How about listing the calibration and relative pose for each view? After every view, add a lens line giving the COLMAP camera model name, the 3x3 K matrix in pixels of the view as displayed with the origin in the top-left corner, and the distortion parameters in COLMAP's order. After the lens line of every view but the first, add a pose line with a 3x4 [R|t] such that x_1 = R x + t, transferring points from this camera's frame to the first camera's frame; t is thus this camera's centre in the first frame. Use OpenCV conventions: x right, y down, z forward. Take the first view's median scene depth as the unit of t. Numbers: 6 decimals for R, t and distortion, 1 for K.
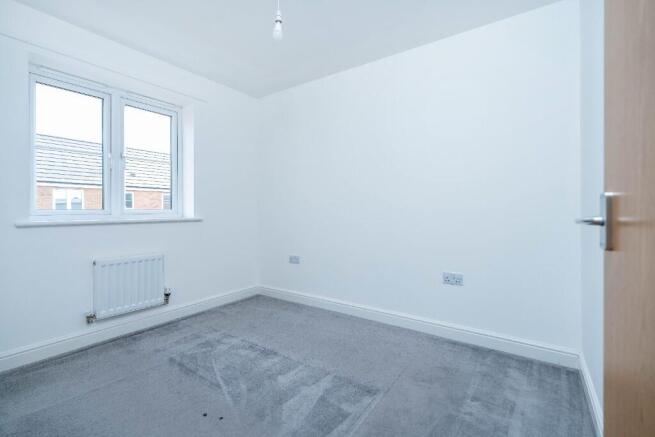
lens RADIAL K [[293.1, 0, 323.9], [0, 293.1, 212.5], [0, 0, 1]] dist [-0.000298, -0.000121]
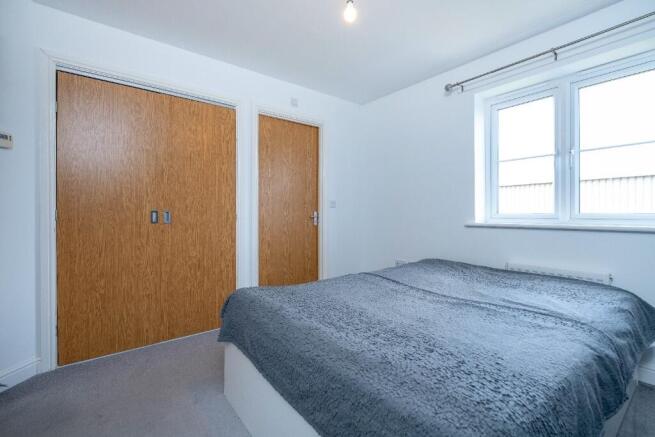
lens RADIAL K [[293.1, 0, 323.9], [0, 293.1, 212.5], [0, 0, 1]] dist [-0.000298, -0.000121]
pose [[-0.287271, 0.004123, -0.957840, 0.342302], [0.002409, 0.999991, 0.003582, -0.016468], [0.957846, -0.001279, -0.287279, 0.542484]]
